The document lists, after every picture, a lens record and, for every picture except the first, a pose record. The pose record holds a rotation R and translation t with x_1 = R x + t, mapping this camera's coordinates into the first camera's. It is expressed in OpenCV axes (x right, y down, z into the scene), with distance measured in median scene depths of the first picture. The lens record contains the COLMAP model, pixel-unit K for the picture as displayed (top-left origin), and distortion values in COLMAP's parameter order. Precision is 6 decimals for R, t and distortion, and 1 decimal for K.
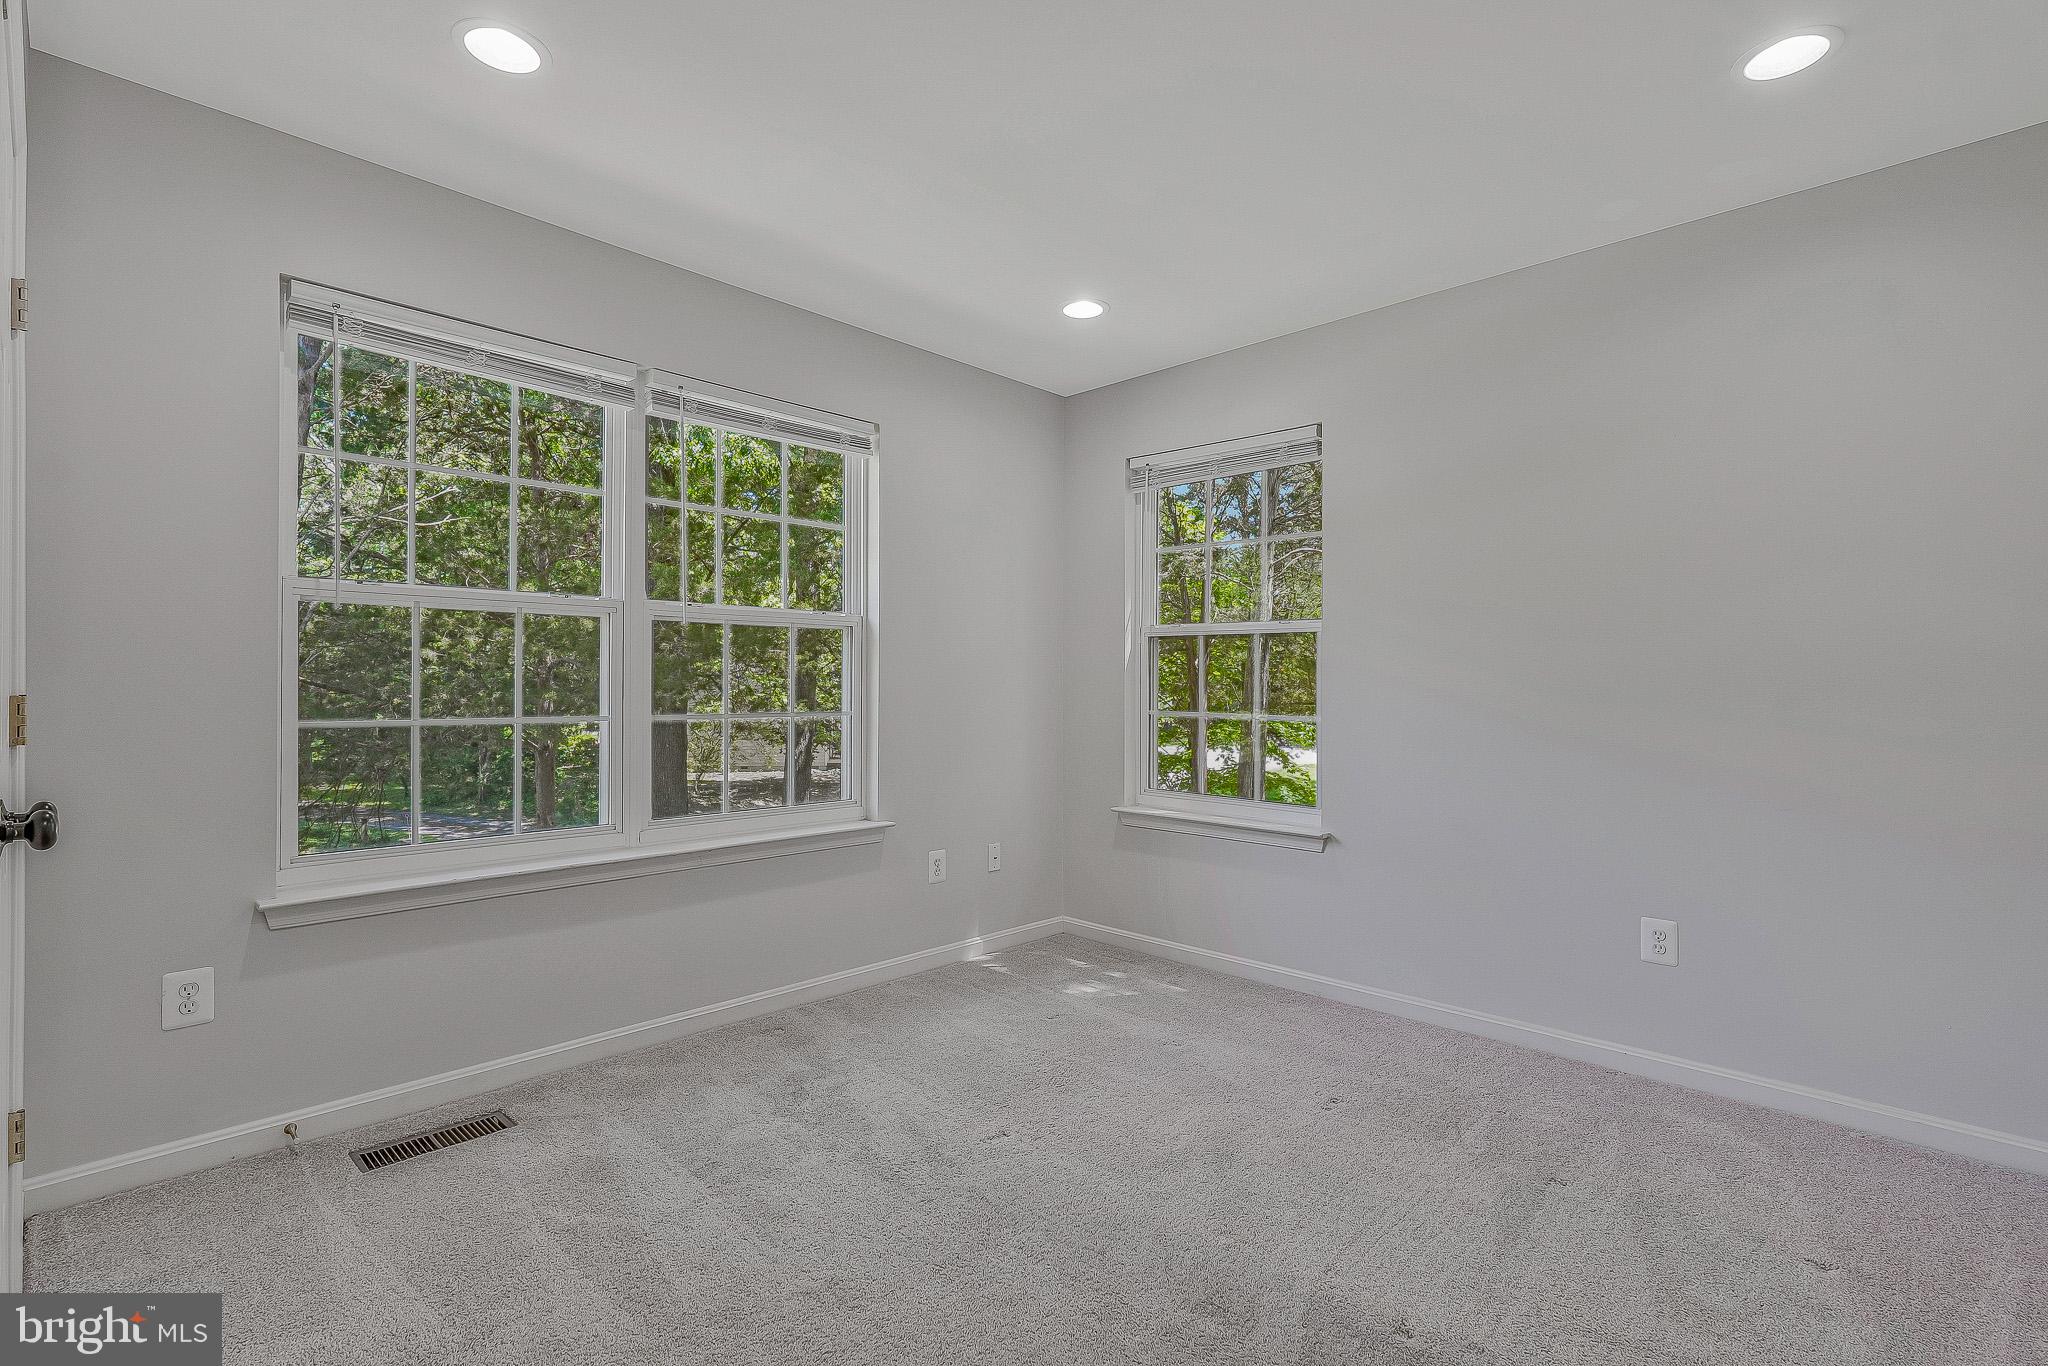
lens RADIAL K [[939.0, 0, 1024.0], [0, 939.0, 683.0], [0, 0, 1]] dist [0.001689, -0.000107]
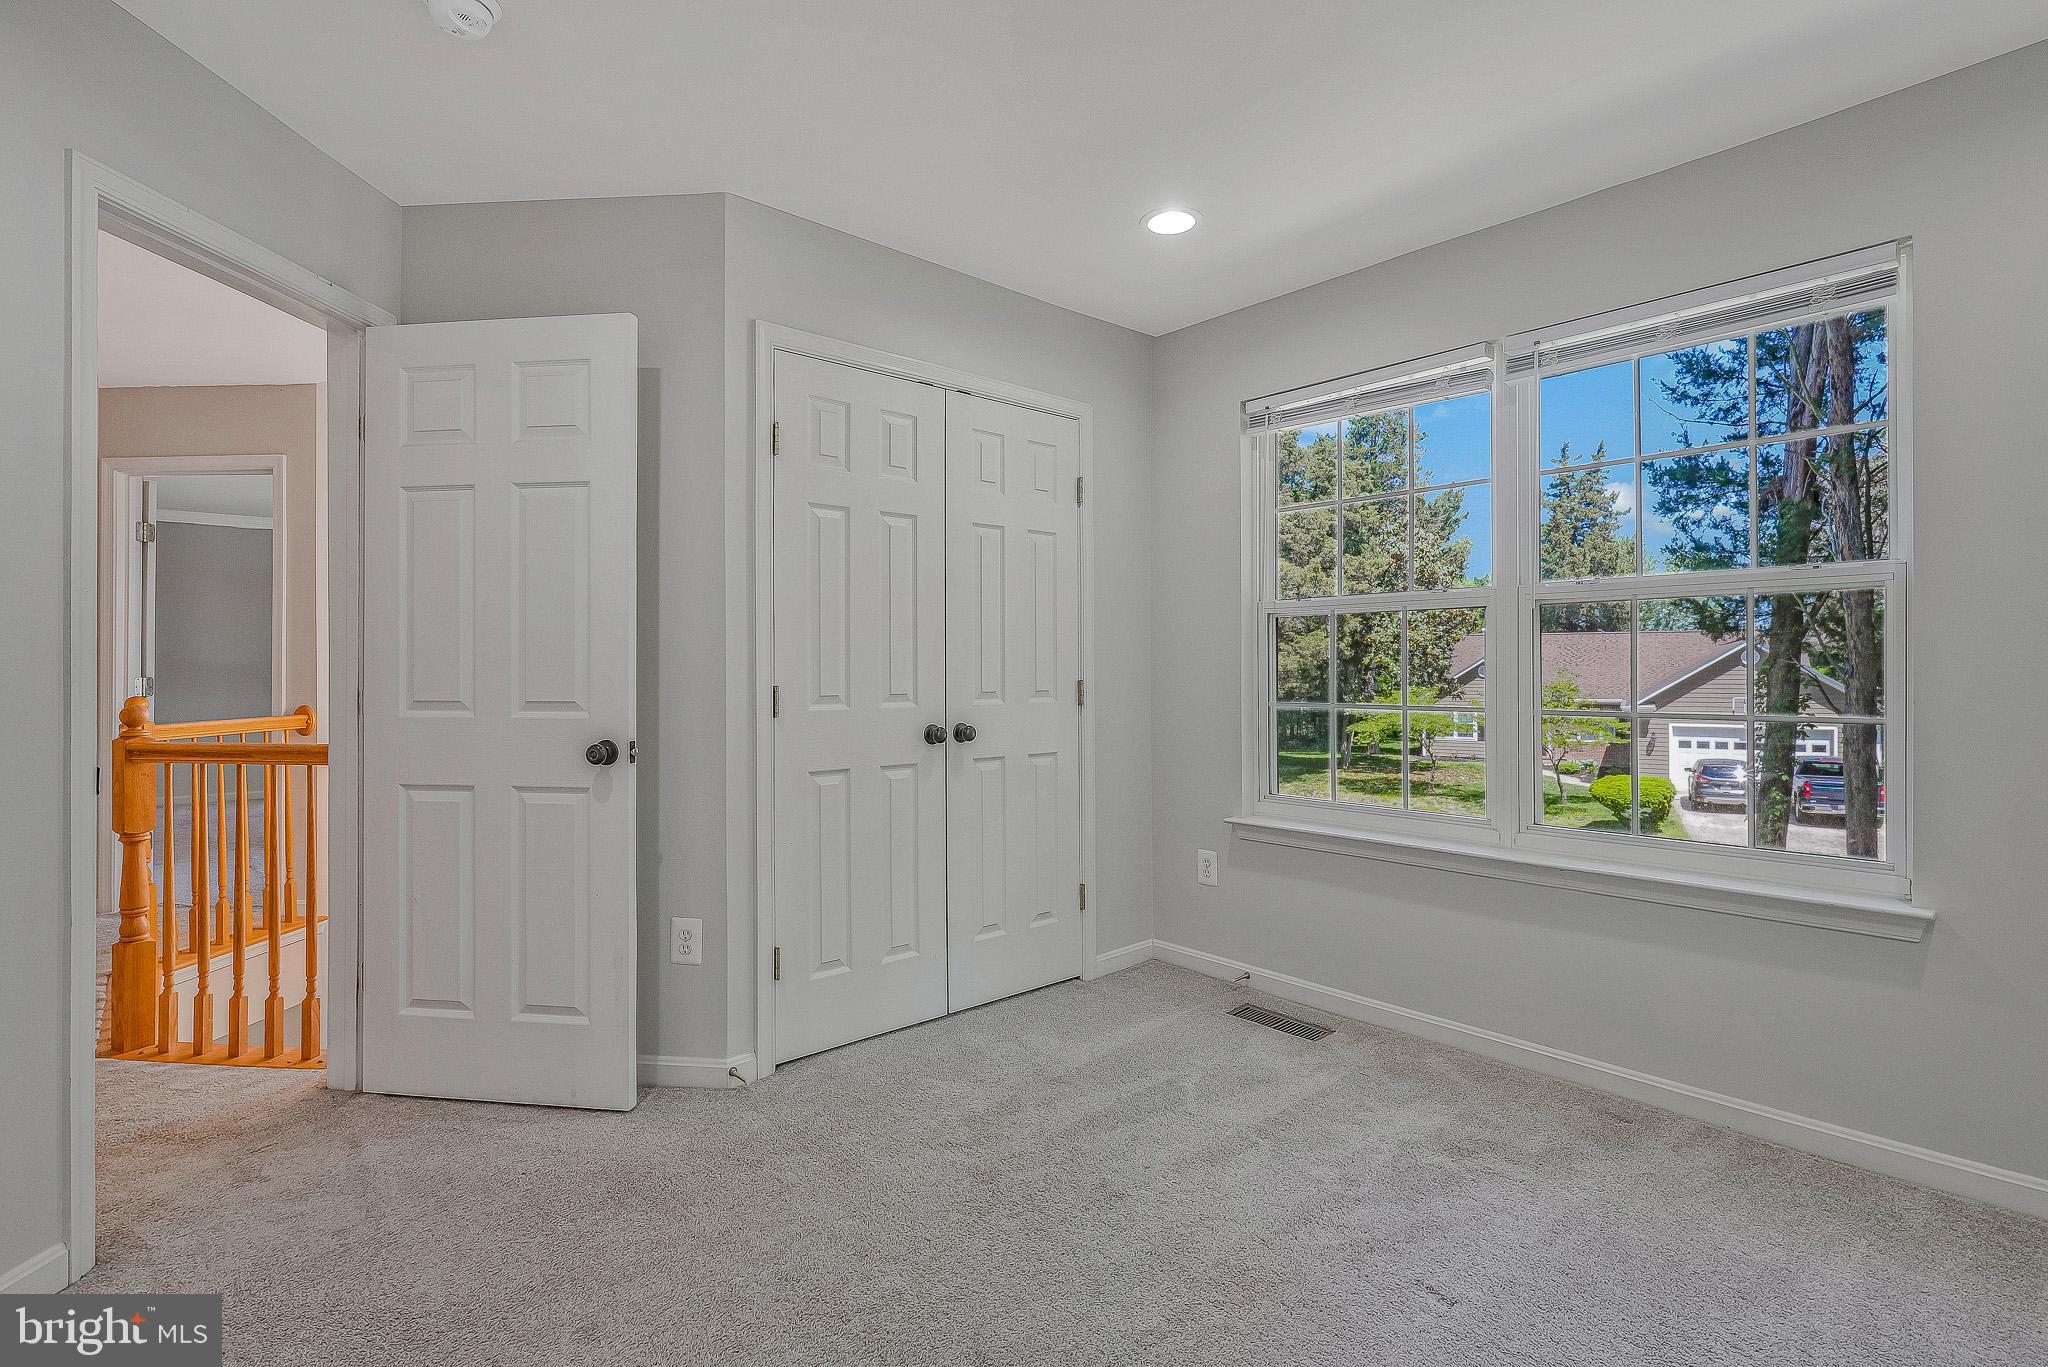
lens RADIAL K [[982.1, 0, 1021.0], [0, 982.1, 667.1], [0, 0, 1]] dist [-0.001744, -0.000429]
pose [[-0.084840, -0.009377, -0.996350, 0.595217], [0.002920, 0.999949, -0.009659, 0.001532], [0.996390, -0.003729, -0.084809, 0.582100]]
